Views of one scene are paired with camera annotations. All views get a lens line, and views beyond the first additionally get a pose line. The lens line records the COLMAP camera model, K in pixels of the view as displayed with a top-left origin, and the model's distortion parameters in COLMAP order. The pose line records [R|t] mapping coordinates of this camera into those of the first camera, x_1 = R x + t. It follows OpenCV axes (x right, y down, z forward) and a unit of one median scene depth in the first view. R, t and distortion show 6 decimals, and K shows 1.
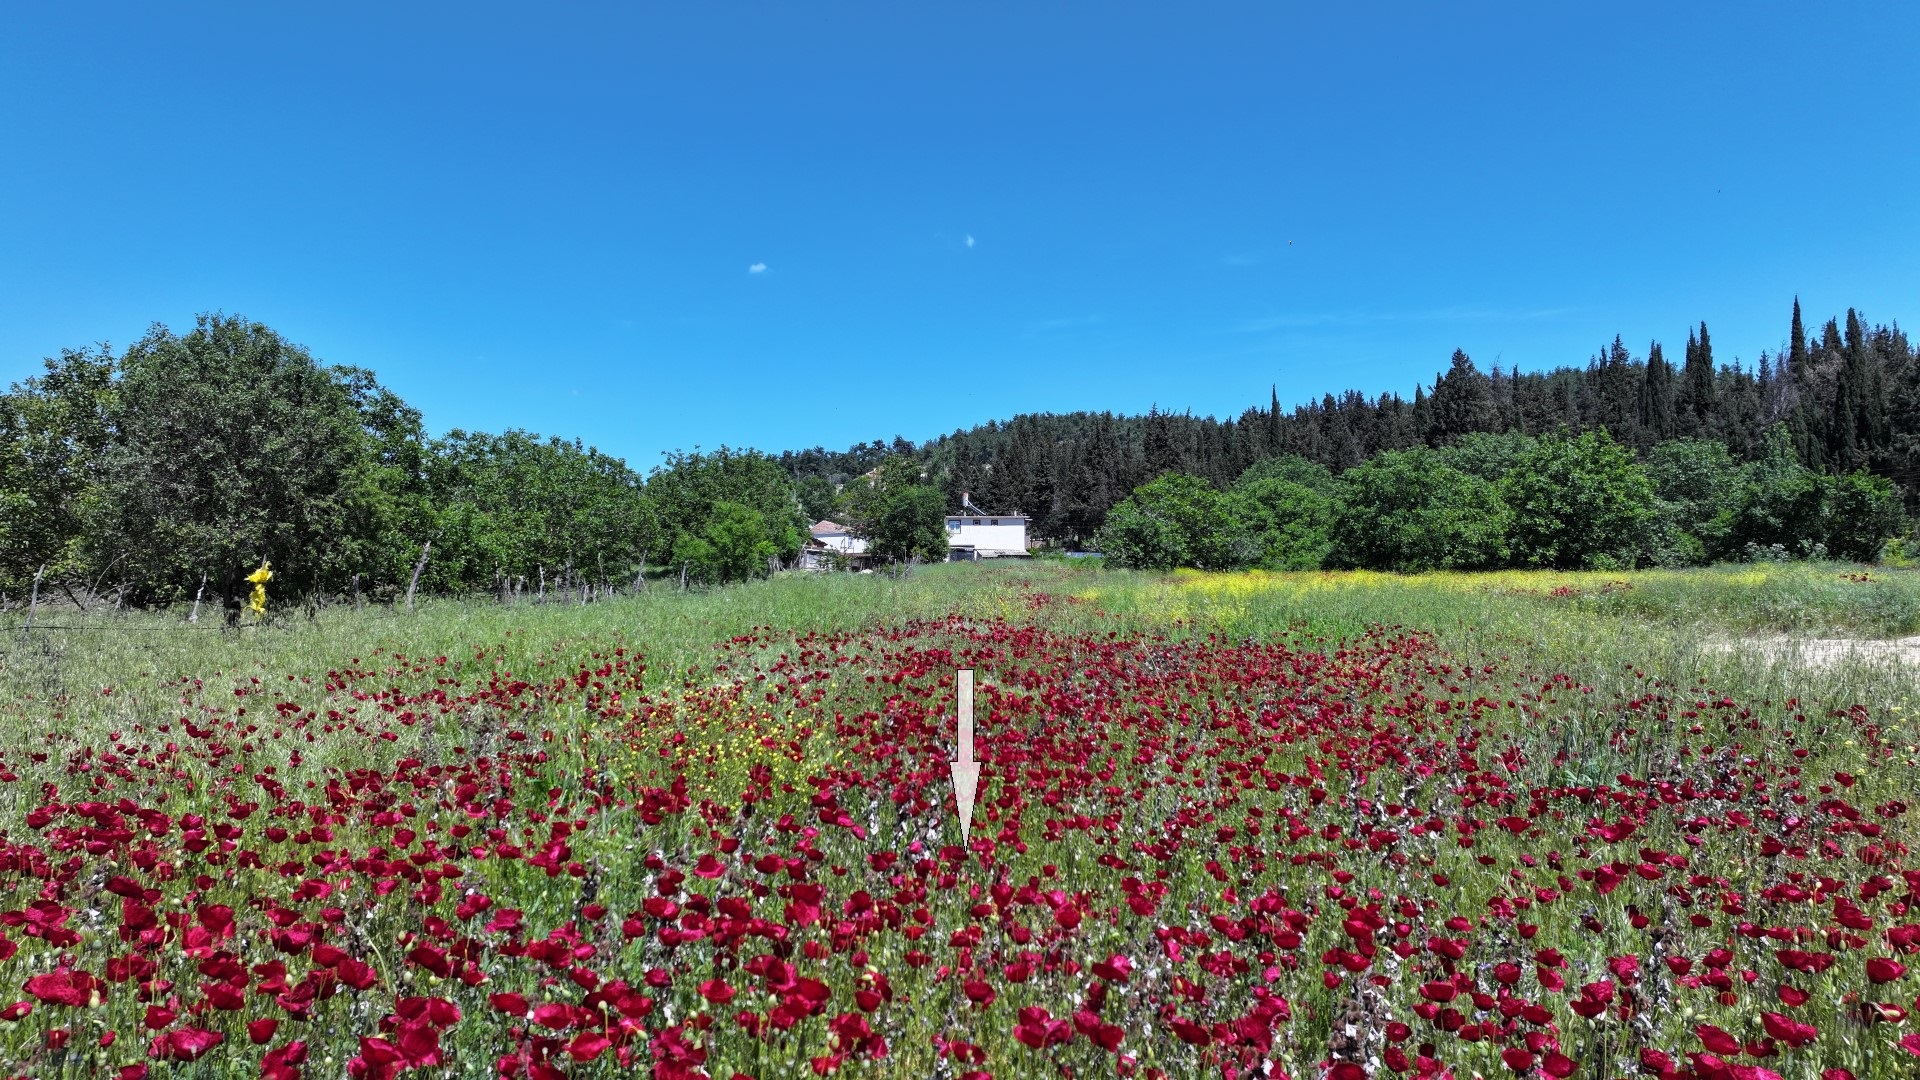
lens RADIAL K [[1403.9, 0, 960.0], [0, 1403.9, 540.0], [0, 0, 1]] dist [0.037277, -0.005109]
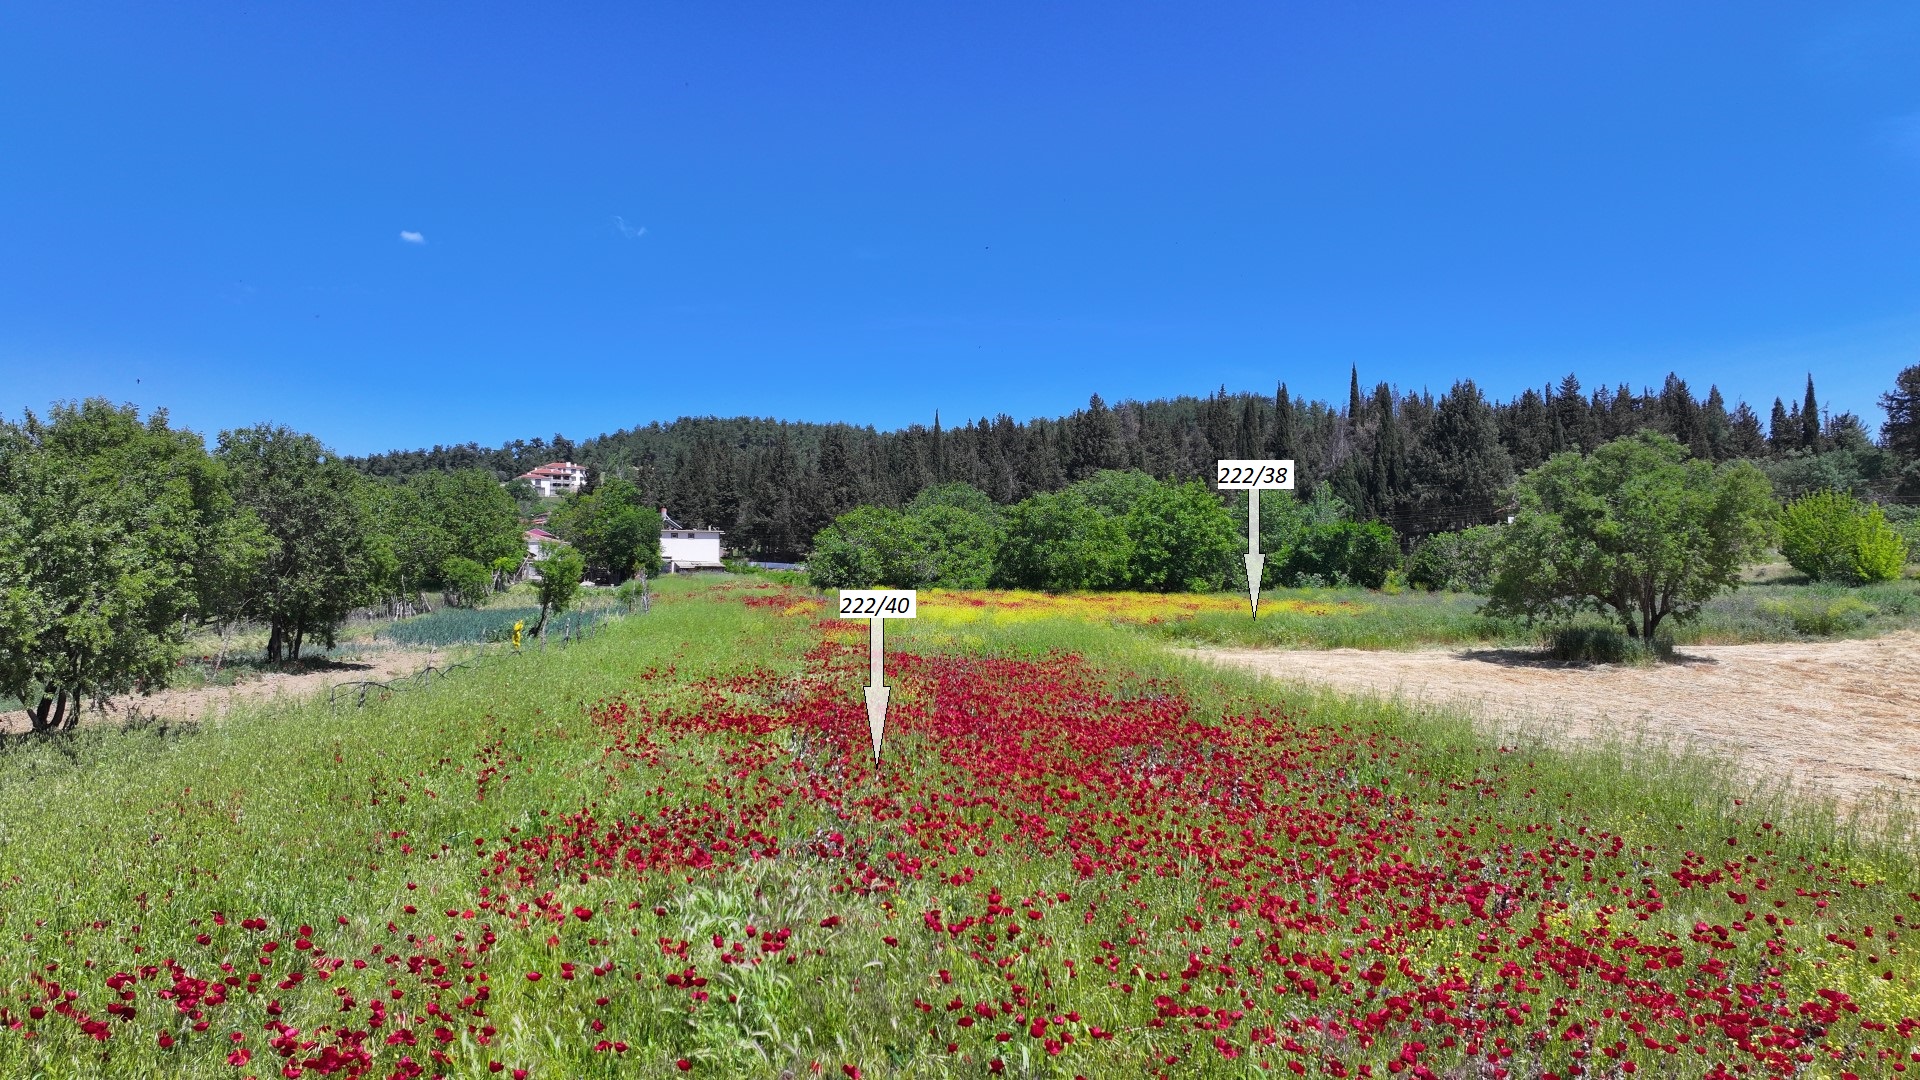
lens RADIAL K [[1403.9, 0, 960.0], [0, 1403.9, 540.0], [0, 0, 1]] dist [0.037277, -0.005109]
pose [[0.969835, 0.018032, 0.243095, -0.048490], [-0.017910, 0.999836, -0.002713, -0.012851], [-0.243105, -0.001723, 0.969999, -0.135186]]
